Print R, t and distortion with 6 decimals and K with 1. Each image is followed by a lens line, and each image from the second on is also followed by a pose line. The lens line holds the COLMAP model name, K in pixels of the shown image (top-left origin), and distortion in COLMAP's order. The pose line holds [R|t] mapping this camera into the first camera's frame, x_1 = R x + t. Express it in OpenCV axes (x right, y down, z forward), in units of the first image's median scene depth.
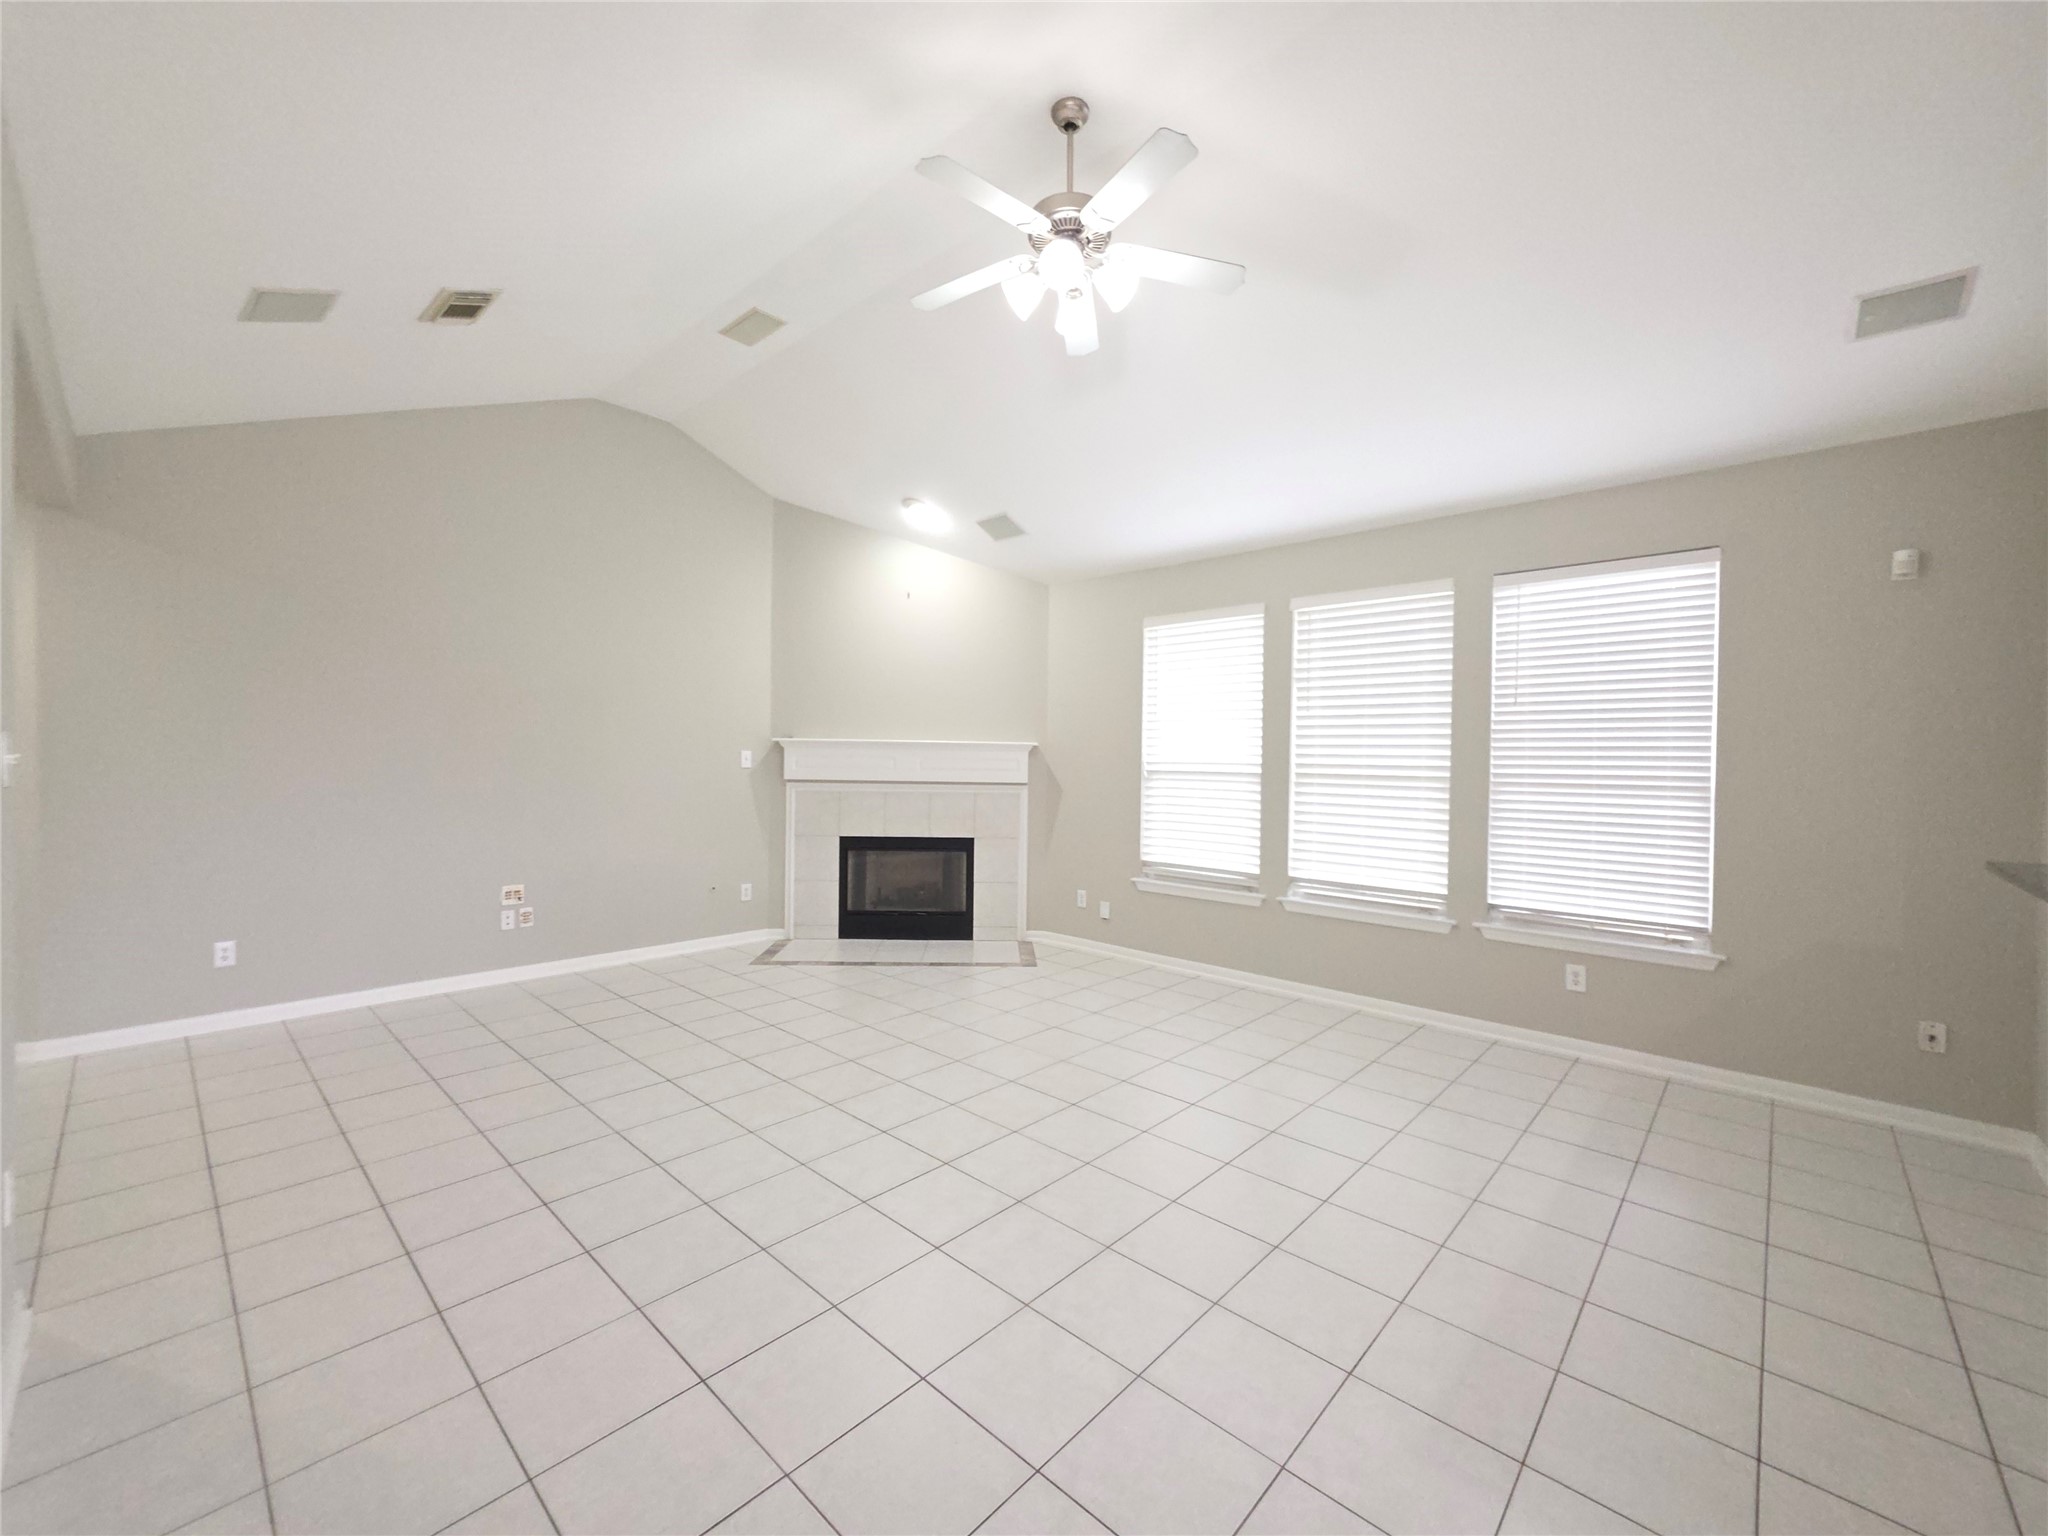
lens RADIAL K [[822.0, 0, 1014.4], [0, 822.0, 761.4], [0, 0, 1]] dist [0.002968, 0.000327]
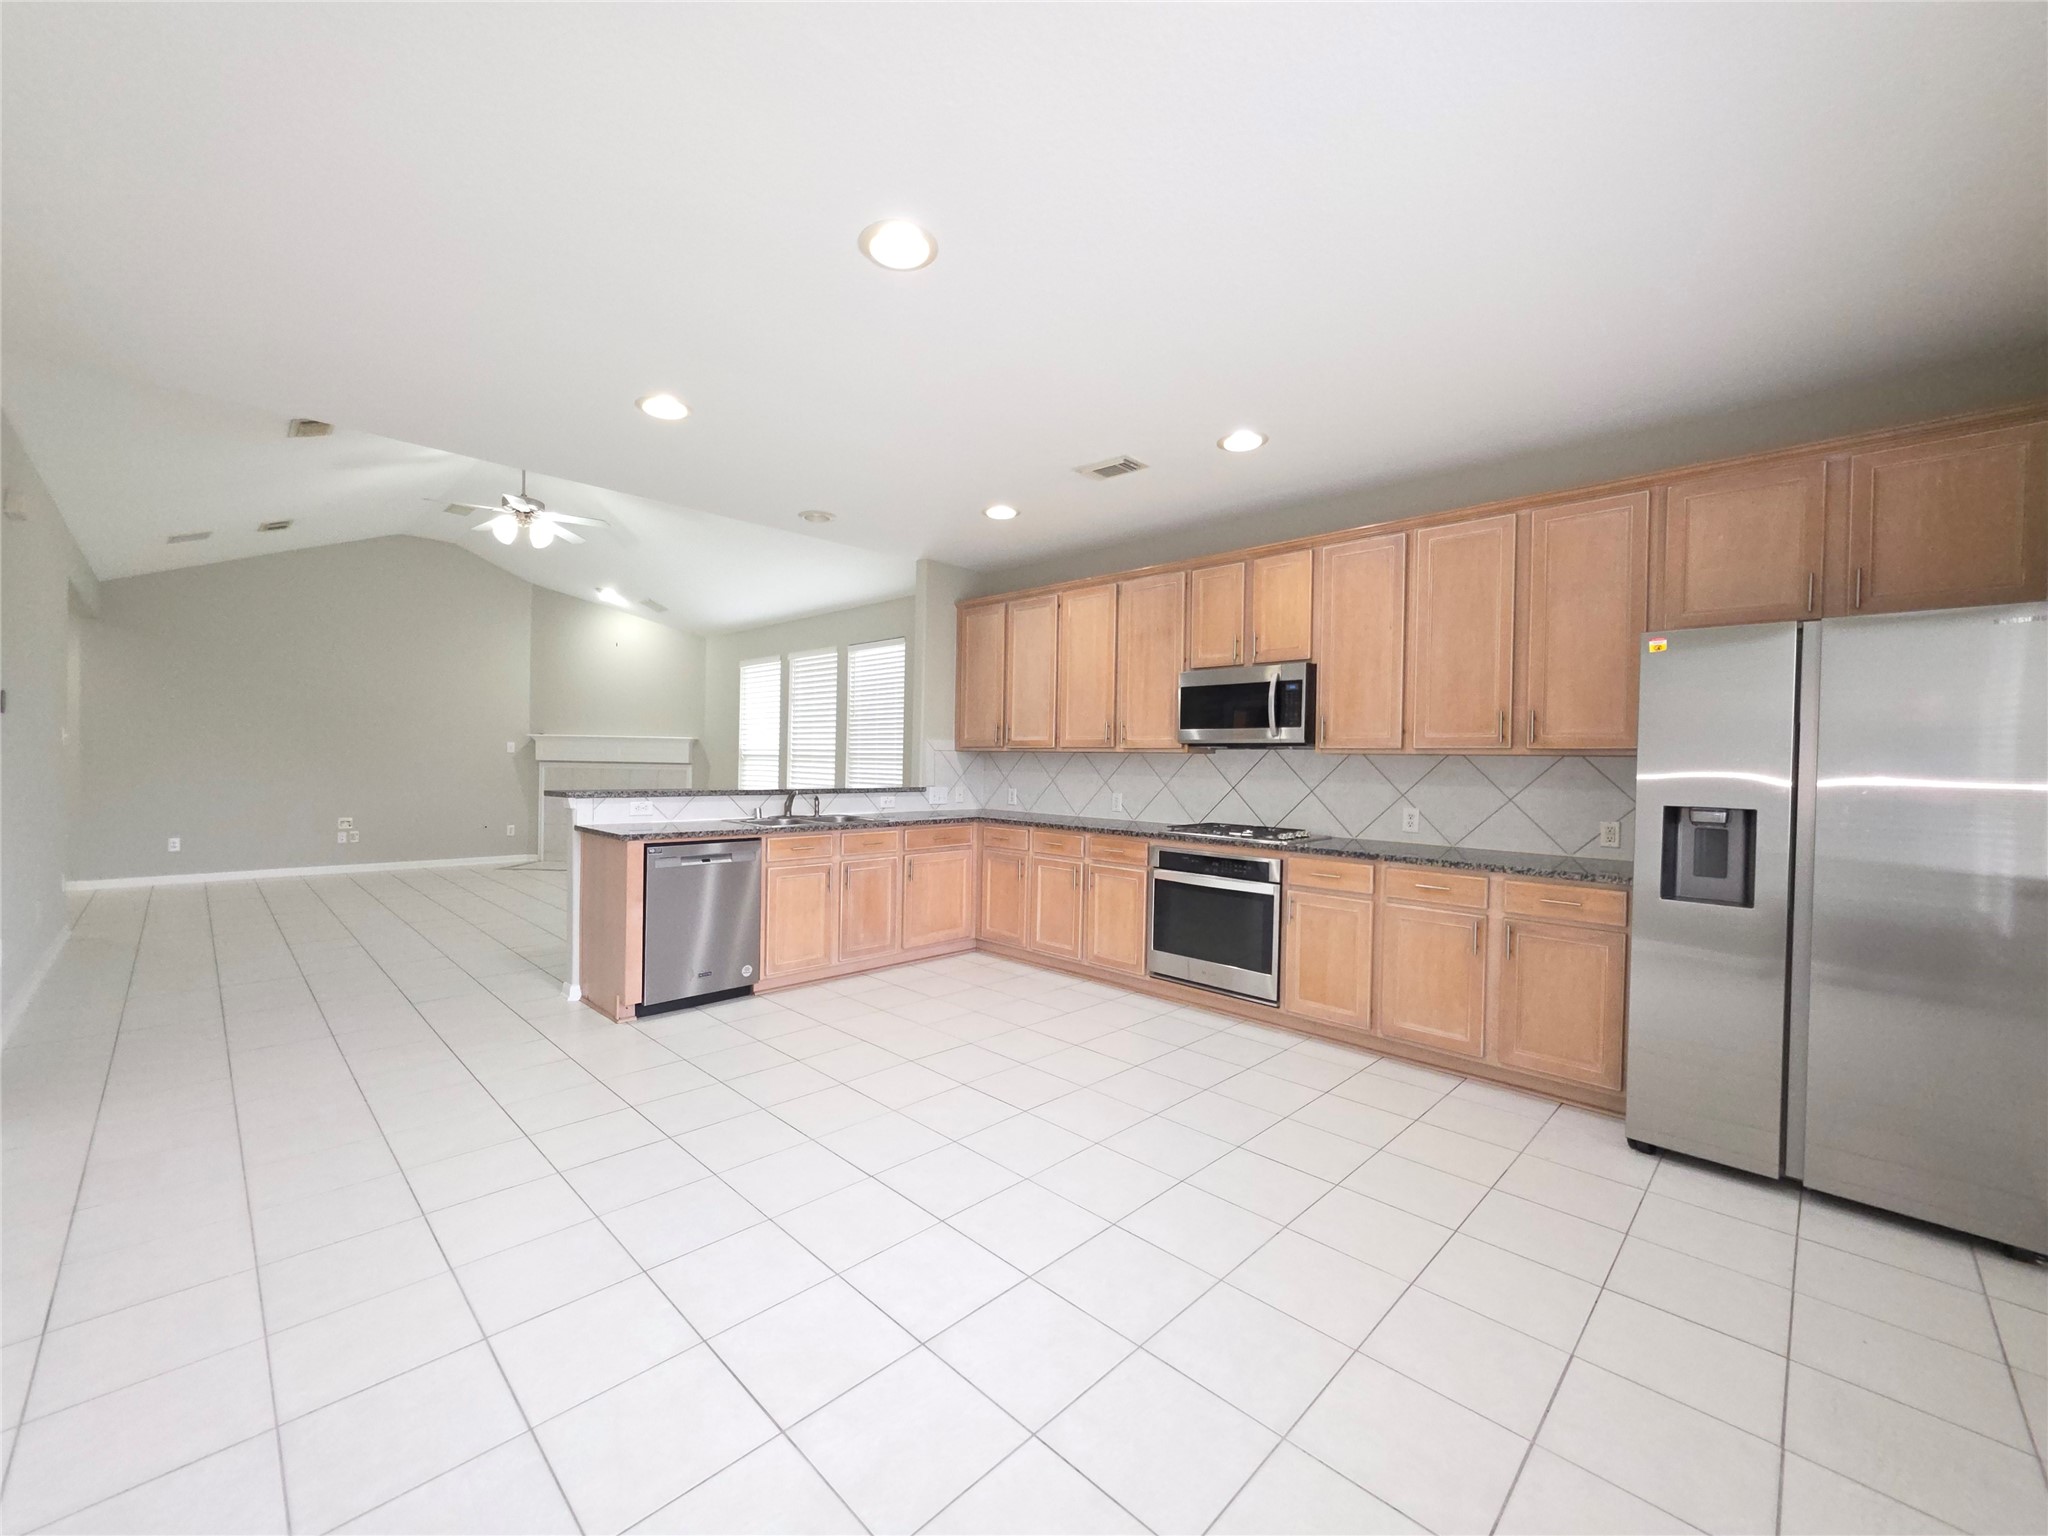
lens RADIAL K [[822.0, 0, 1023.6], [0, 822.0, 767.8], [0, 0, 1]] dist [0.002968, 0.000327]
pose [[0.999591, 0.001287, -0.028569, 0.840135], [-0.001156, 0.999989, 0.004588, 0.032266], [0.028575, -0.004553, 0.999581, -0.676058]]
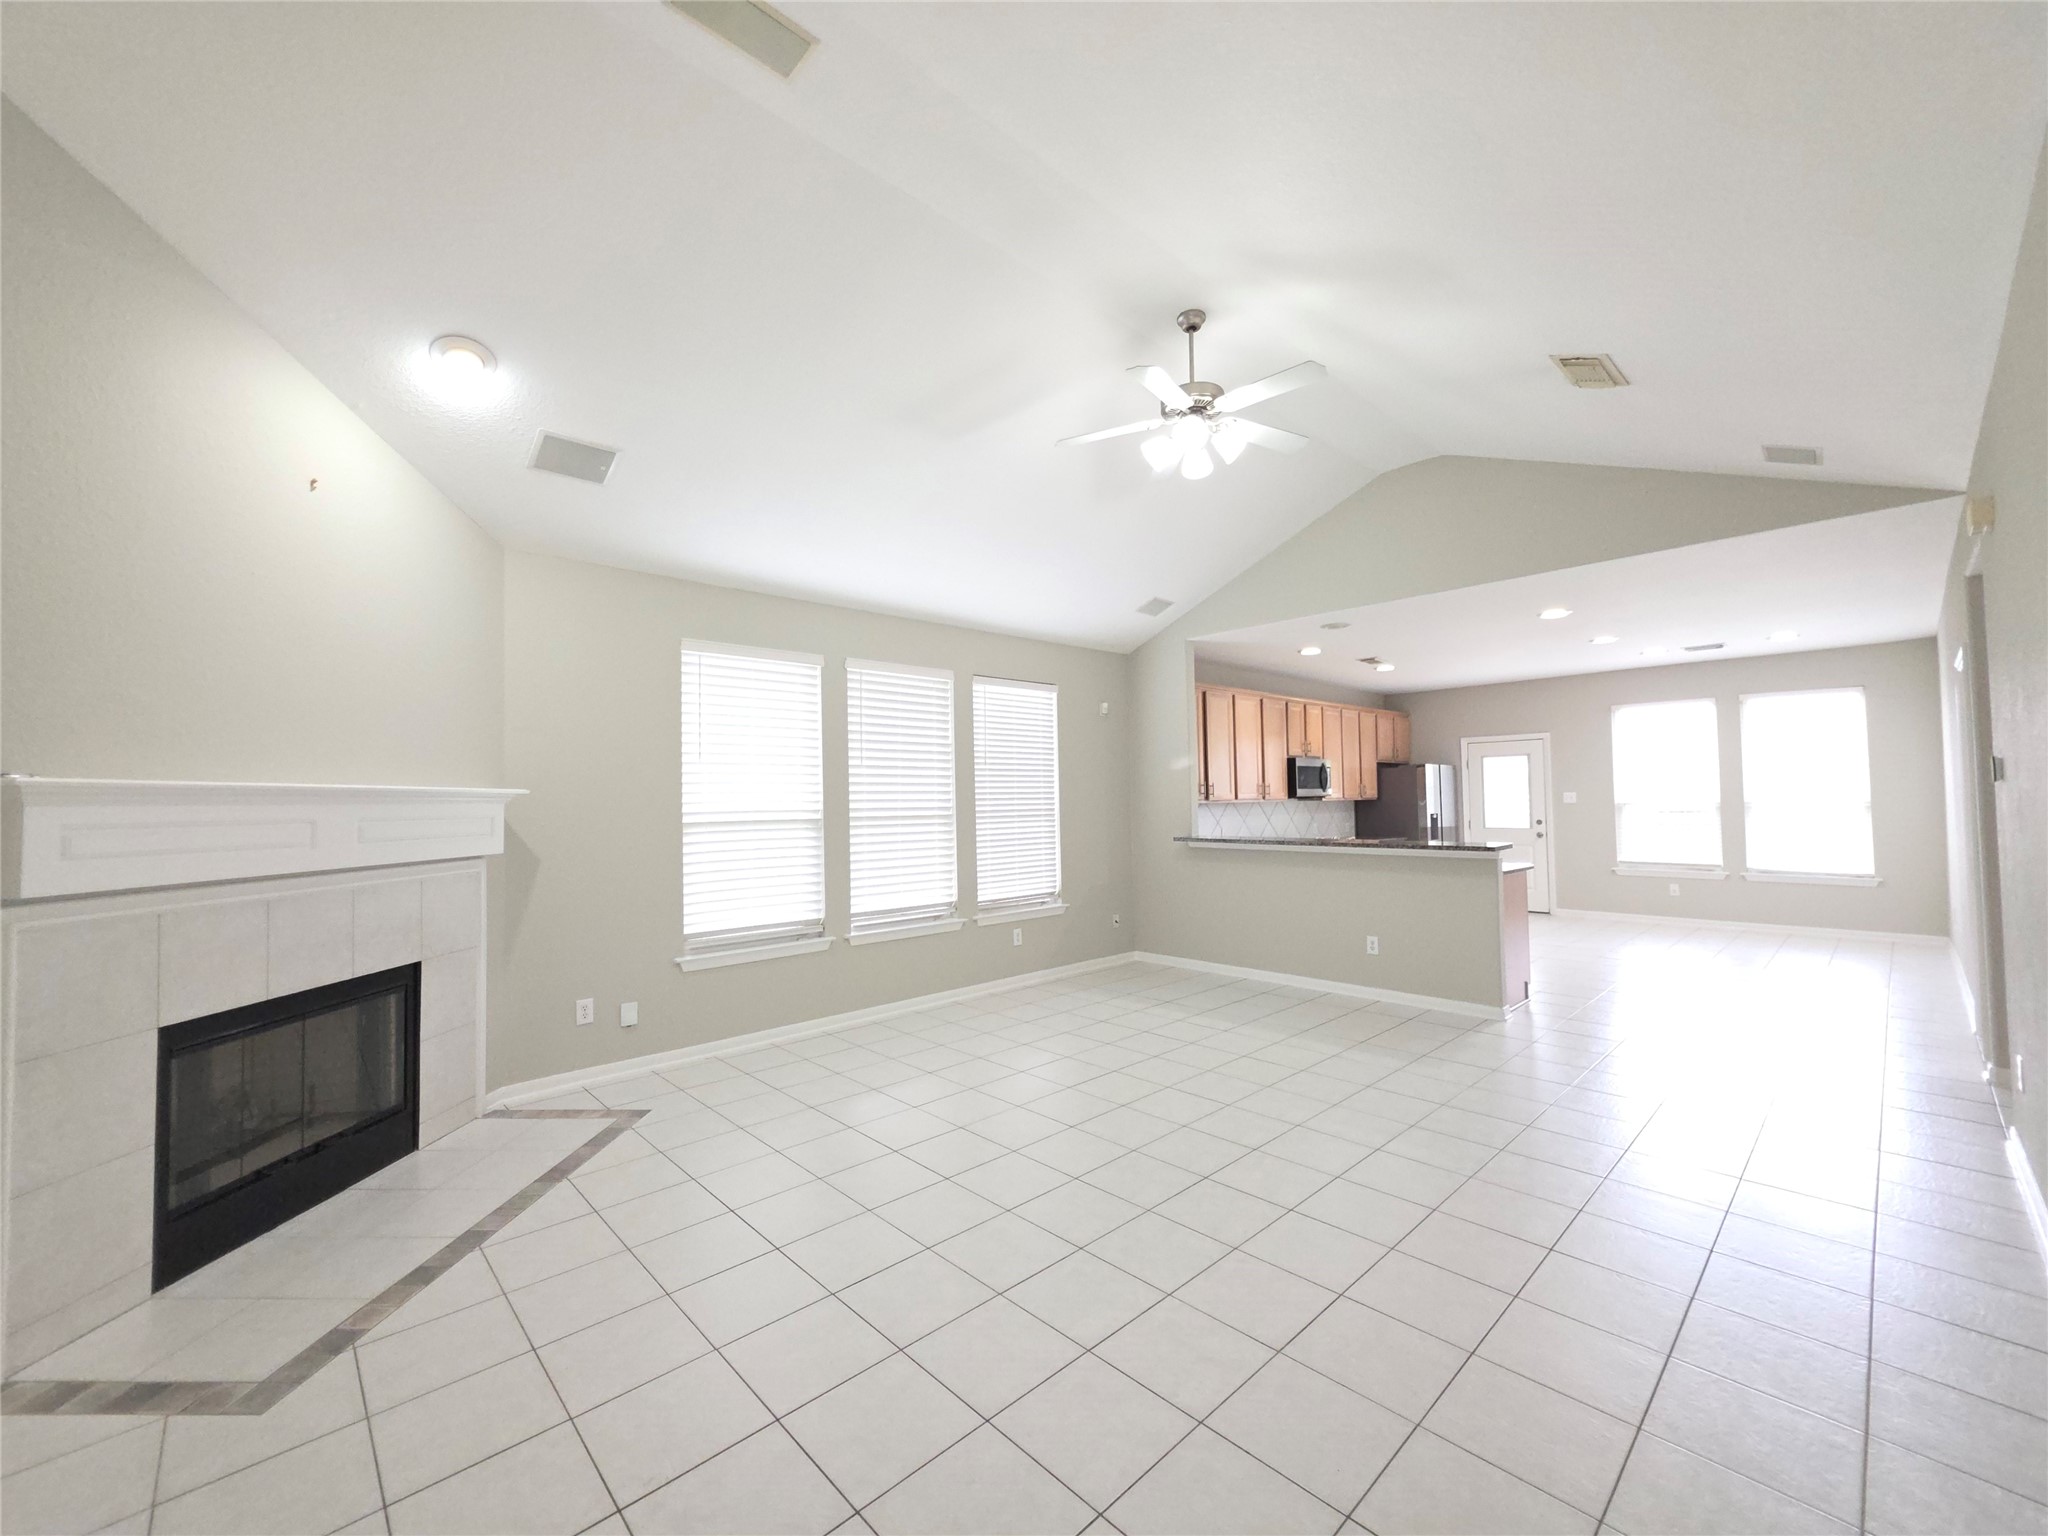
lens RADIAL K [[822.0, 0, 1013.8], [0, 822.0, 759.2], [0, 0, 1]] dist [0.002968, 0.000327]
pose [[0.075245, 0.038849, 0.996408, -0.698128], [0.025902, 0.998827, -0.040900, -0.011969], [-0.996829, 0.028887, 0.074151, 0.671200]]
